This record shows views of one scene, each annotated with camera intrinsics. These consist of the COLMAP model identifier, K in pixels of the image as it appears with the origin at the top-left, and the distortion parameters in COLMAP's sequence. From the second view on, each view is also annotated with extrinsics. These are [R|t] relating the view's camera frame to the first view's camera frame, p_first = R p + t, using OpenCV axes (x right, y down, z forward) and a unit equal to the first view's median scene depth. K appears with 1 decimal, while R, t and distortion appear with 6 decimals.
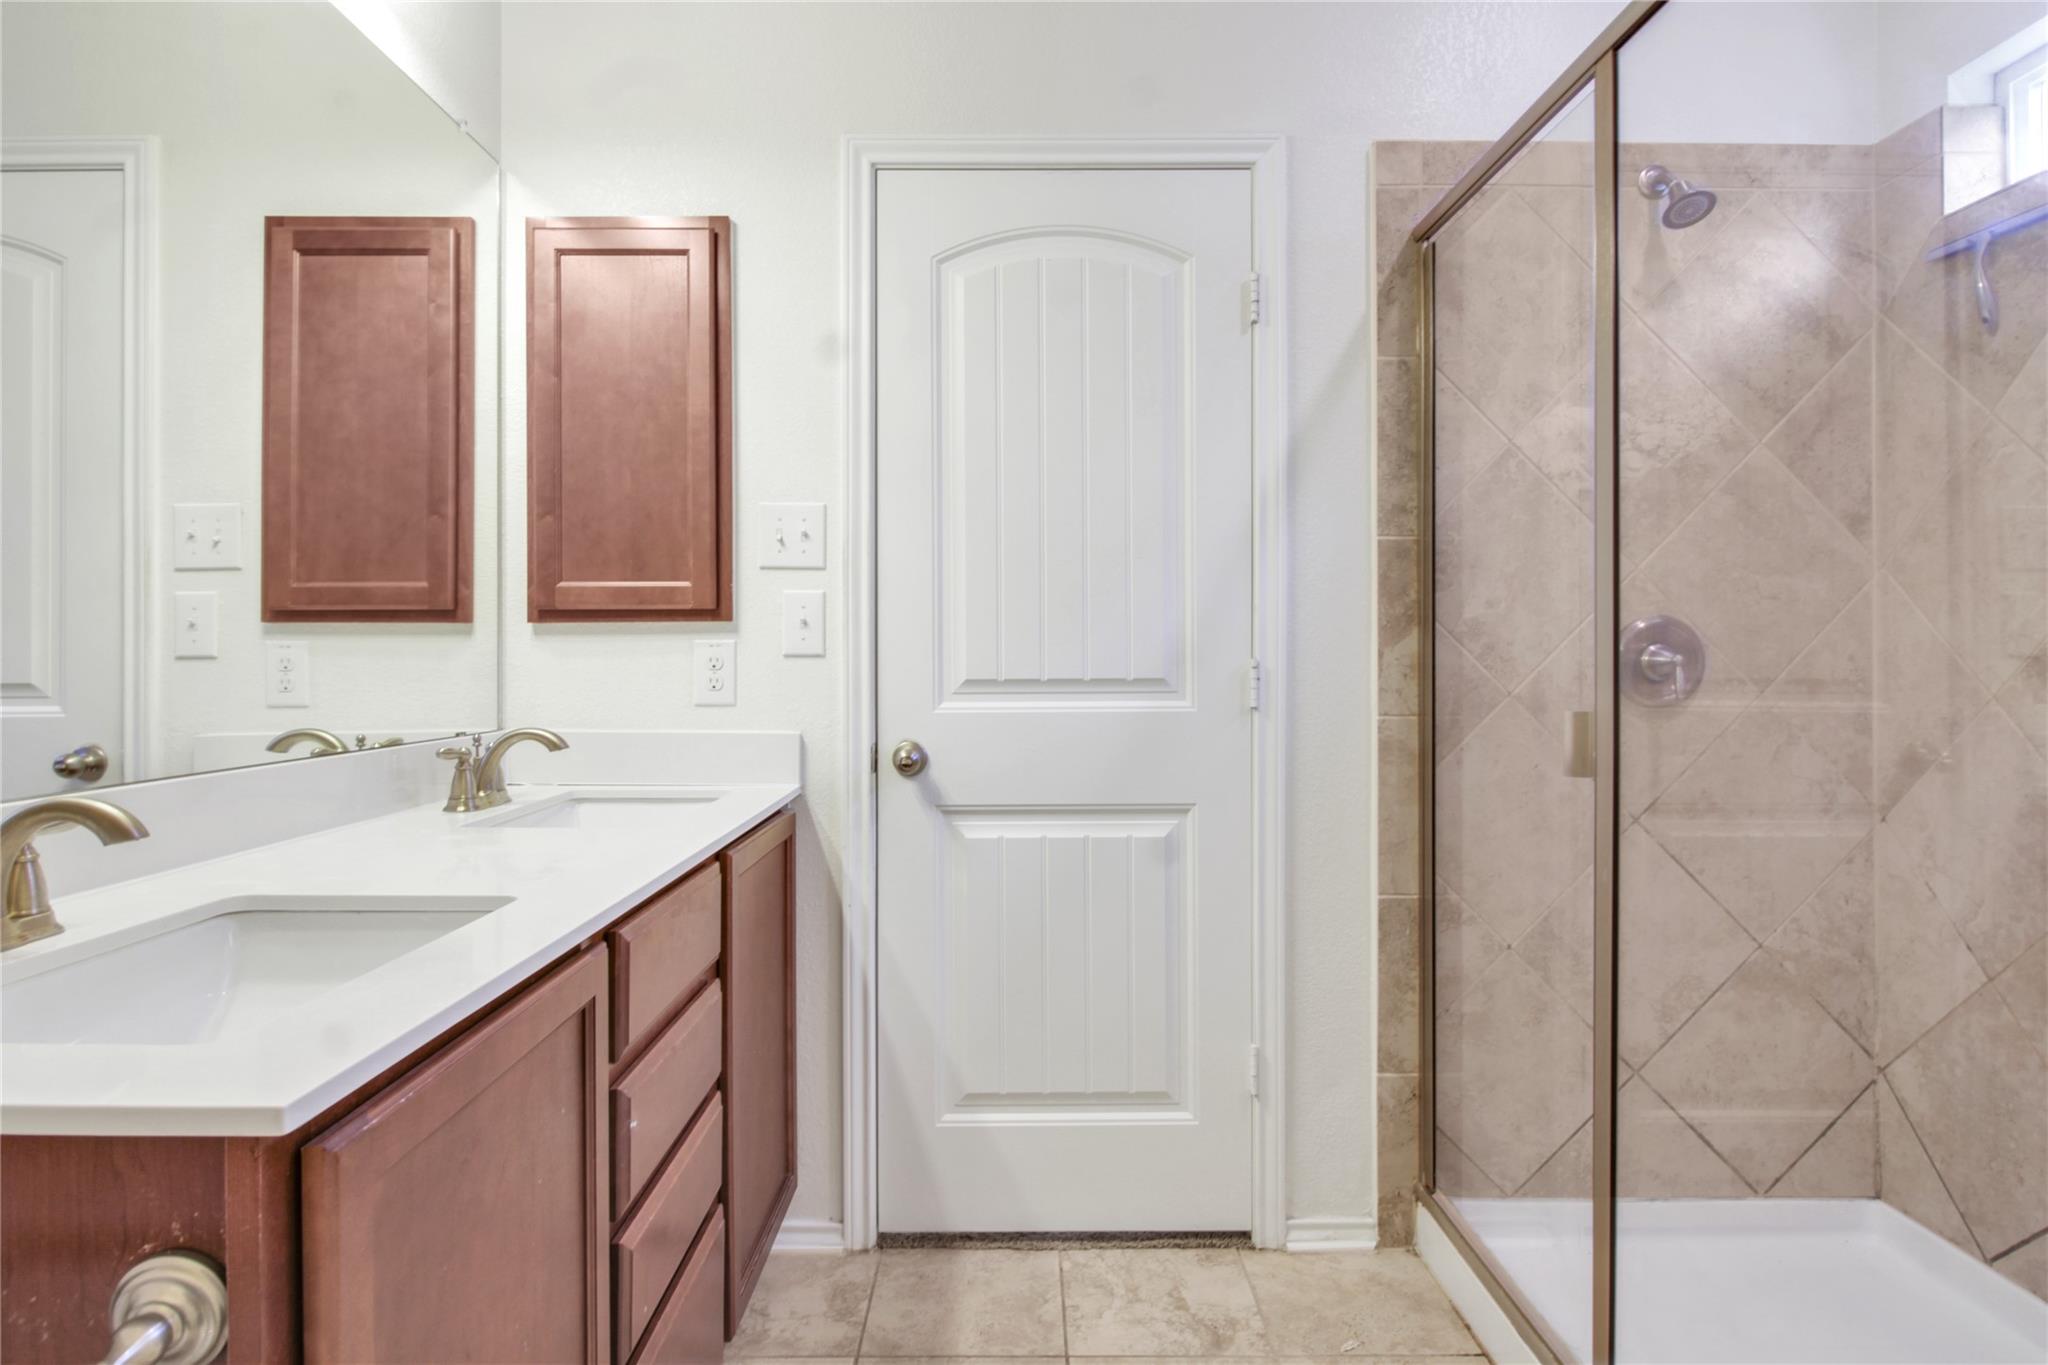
lens RADIAL K [[1233.2, 0, 1018.2], [0, 1233.2, 674.6], [0, 0, 1]] dist [-0.005822, -0.002446]
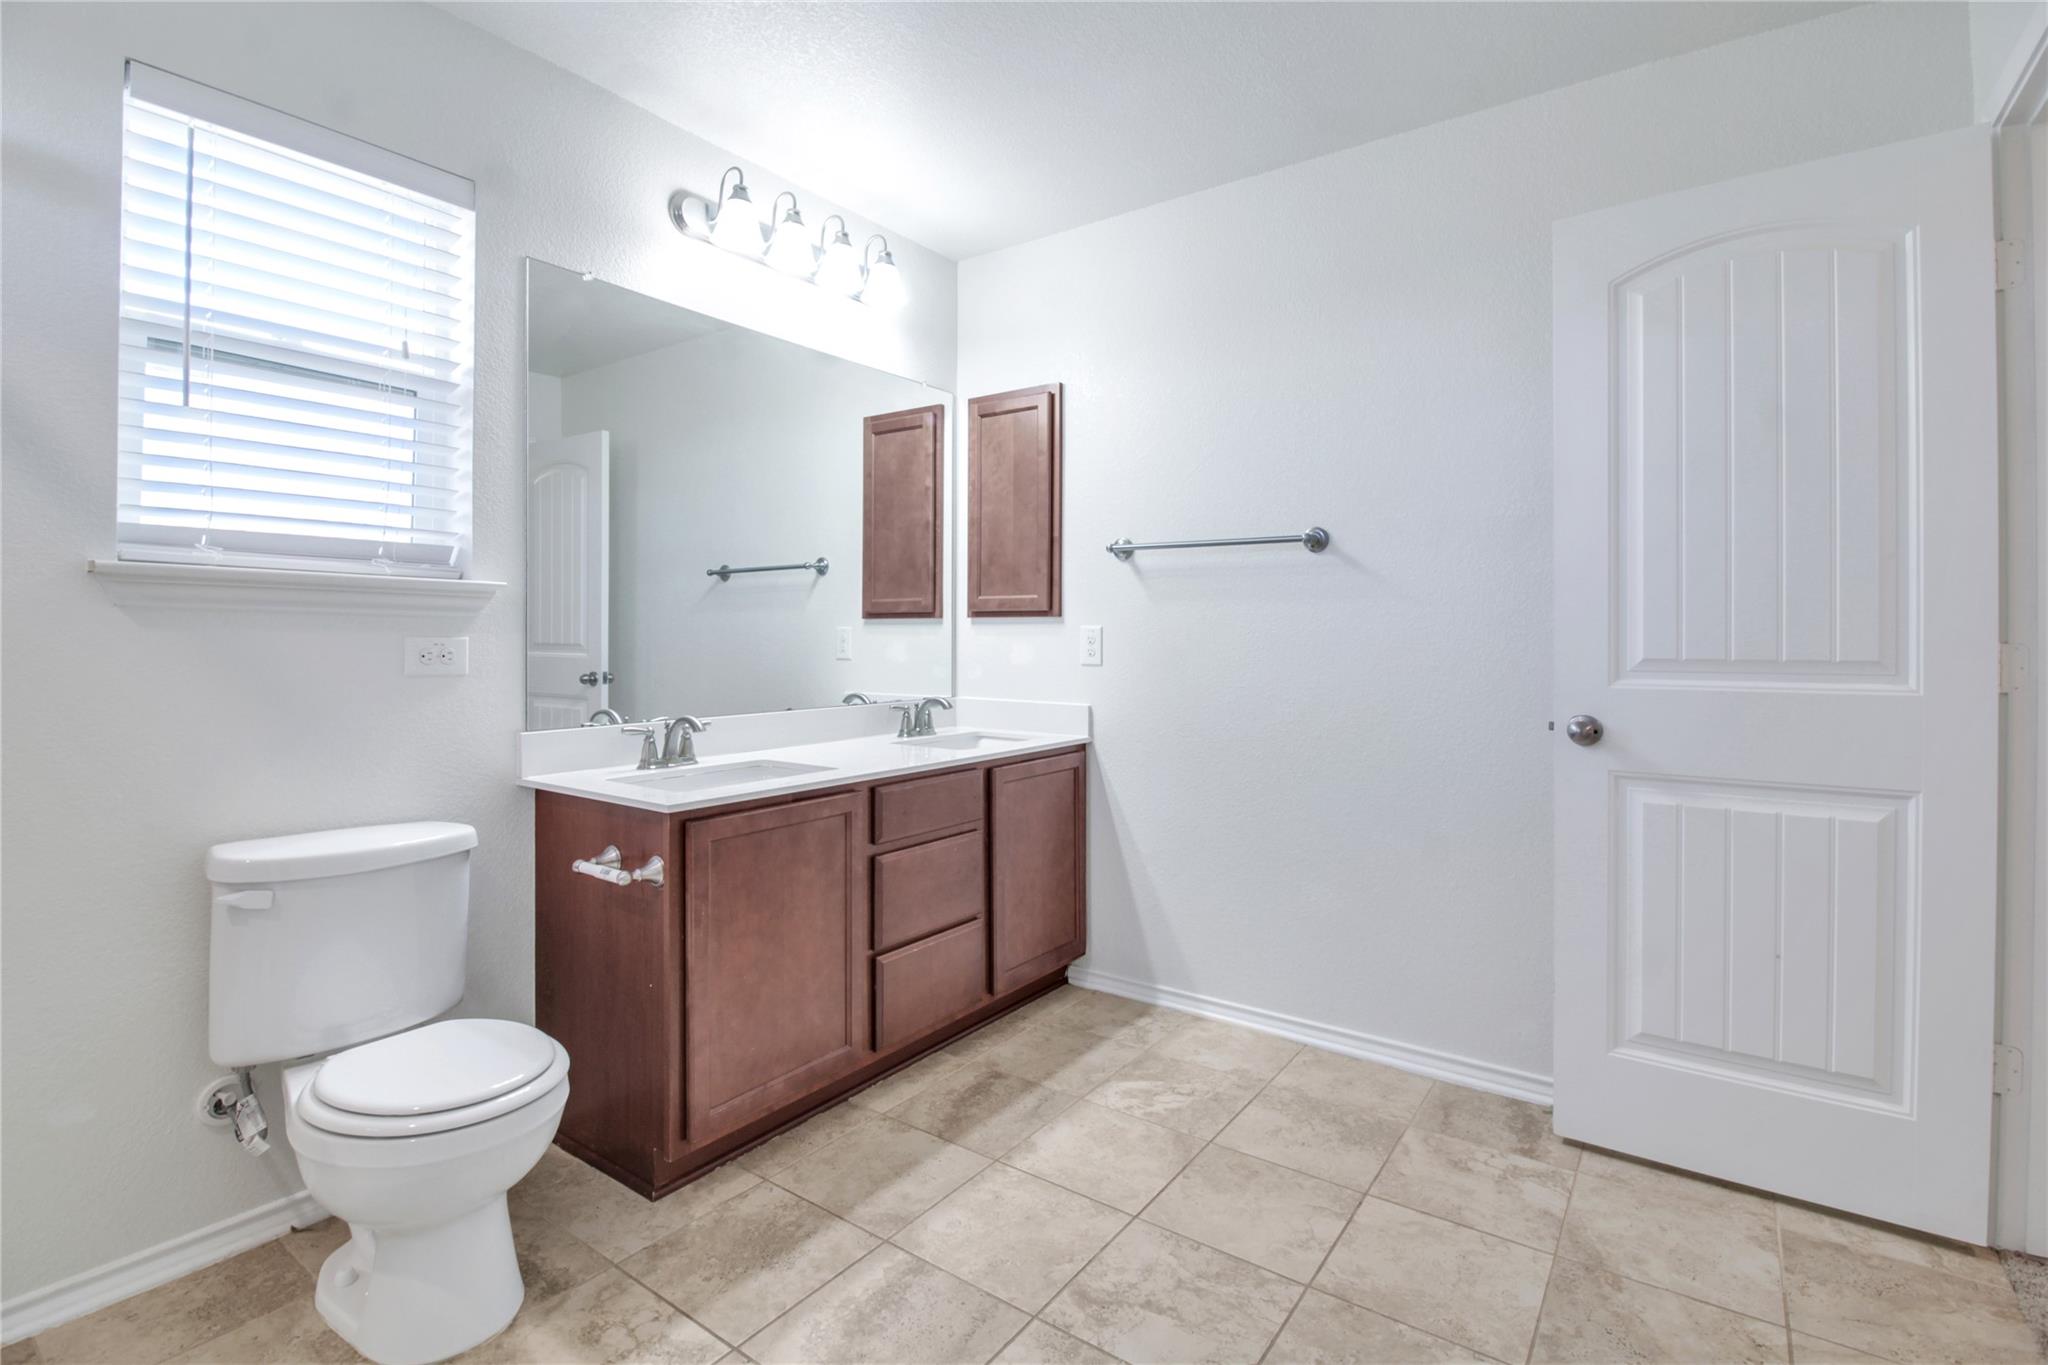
lens RADIAL K [[943.3, 0, 1020.2], [0, 943.3, 652.8], [0, 0, 1]] dist [0.000435, -0.034931]
pose [[0.801762, 0.013313, -0.597495, 0.520581], [-0.012624, 0.999906, 0.005340, 0.000970], [0.597510, 0.003262, 0.801855, -0.087439]]
